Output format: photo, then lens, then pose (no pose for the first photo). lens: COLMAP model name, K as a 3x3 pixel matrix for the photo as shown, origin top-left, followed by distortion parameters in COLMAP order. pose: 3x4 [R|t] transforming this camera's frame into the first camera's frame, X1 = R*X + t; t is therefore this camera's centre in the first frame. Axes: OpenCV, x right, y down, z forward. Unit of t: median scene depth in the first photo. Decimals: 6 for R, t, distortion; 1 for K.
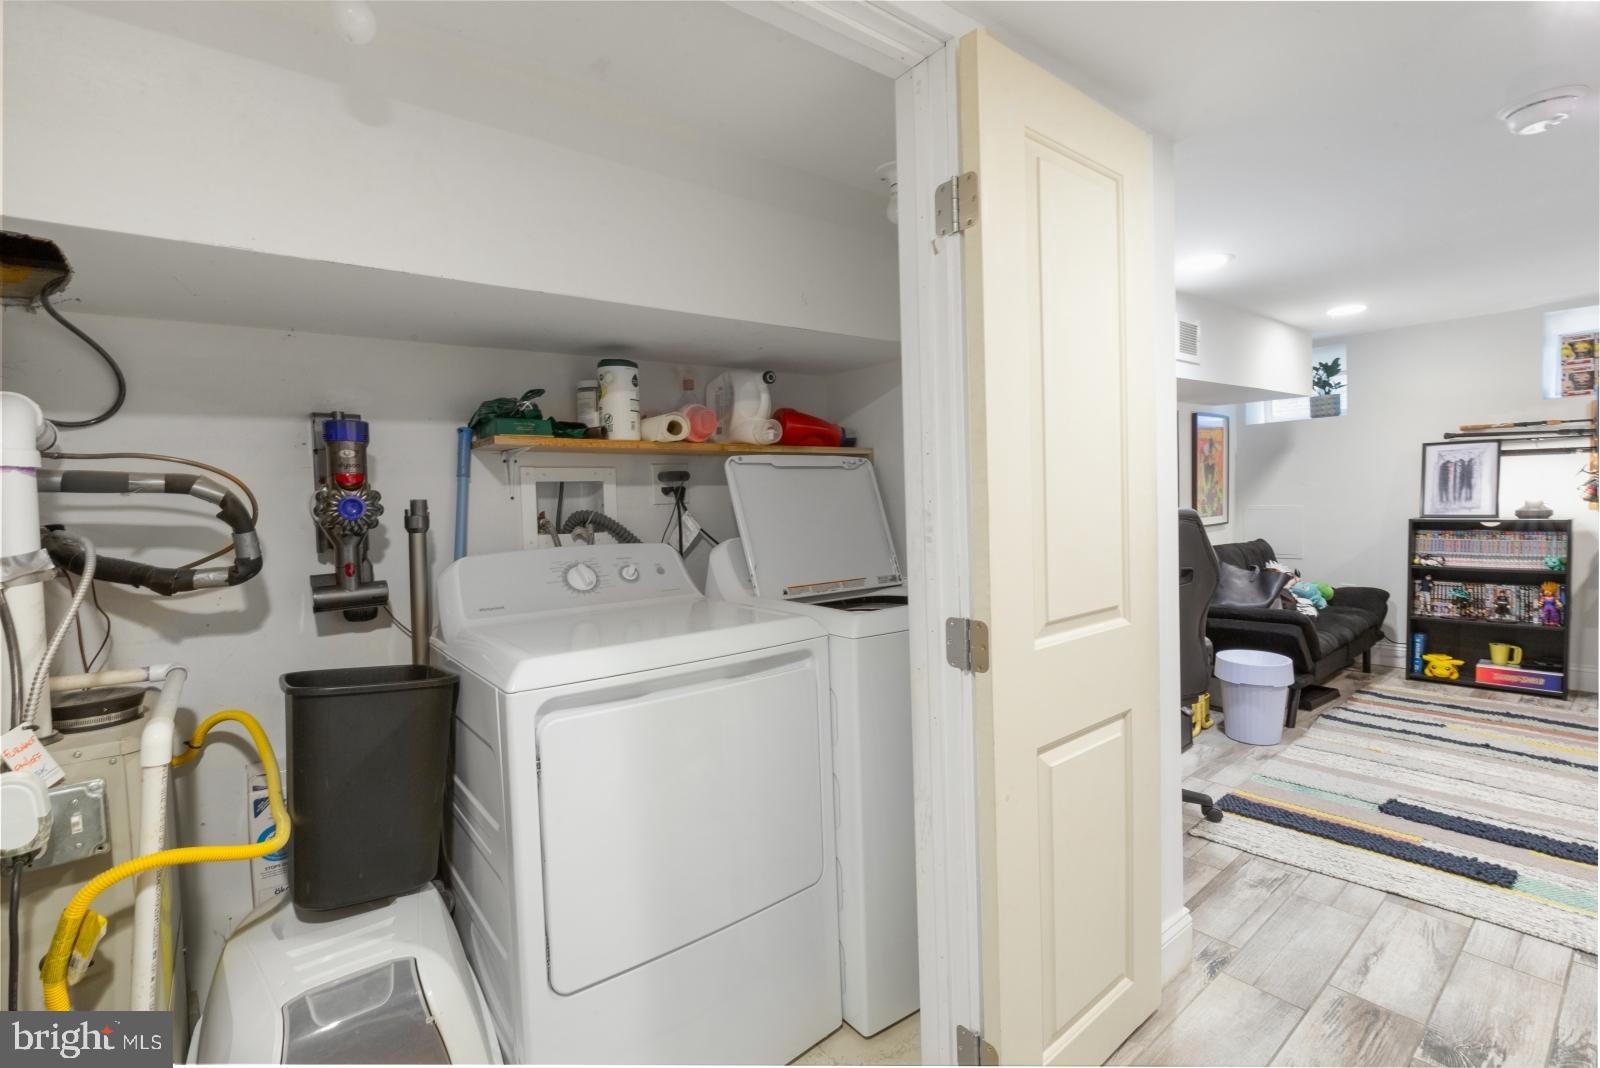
lens RADIAL K [[718.3, 0, 796.2], [0, 718.3, 506.7], [0, 0, 1]] dist [-0.000051, -0.000392]
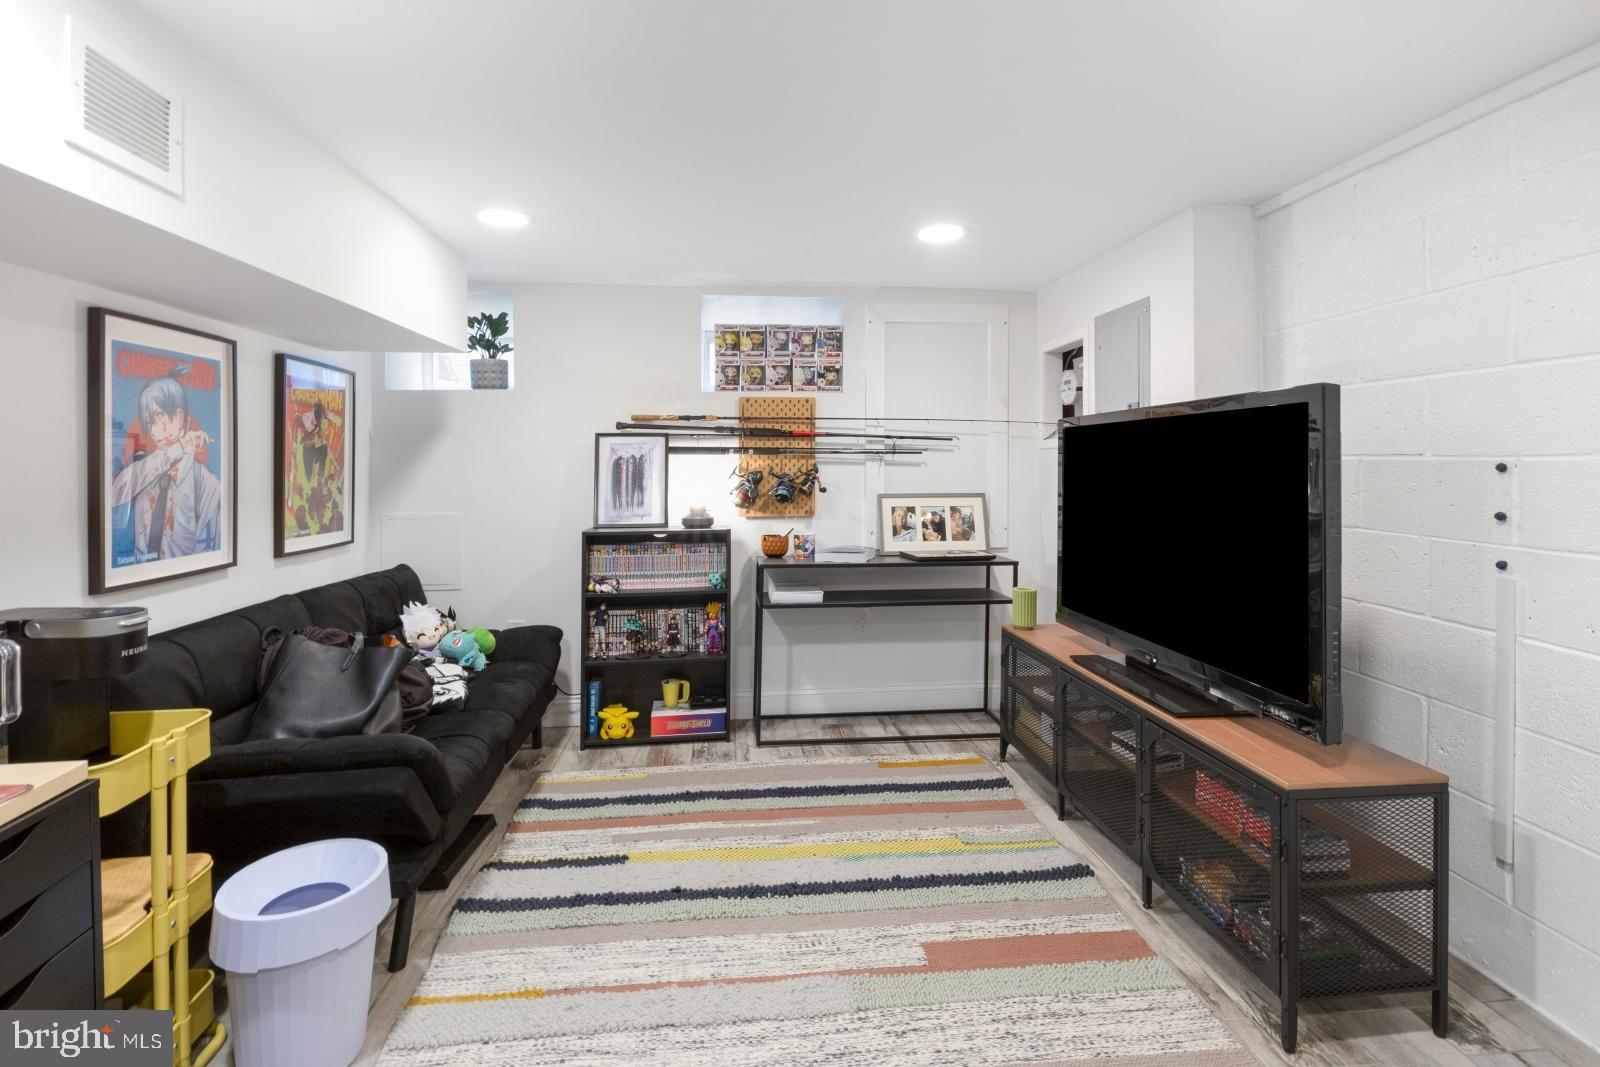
lens RADIAL K [[718.3, 0, 796.2], [0, 718.3, 506.2], [0, 0, 1]] dist [-0.000051, -0.000392]
pose [[0.546438, -0.015710, 0.837352, 0.356339], [0.002642, 0.999851, 0.017035, -0.022516], [-0.837495, -0.007096, 0.546398, 0.413349]]
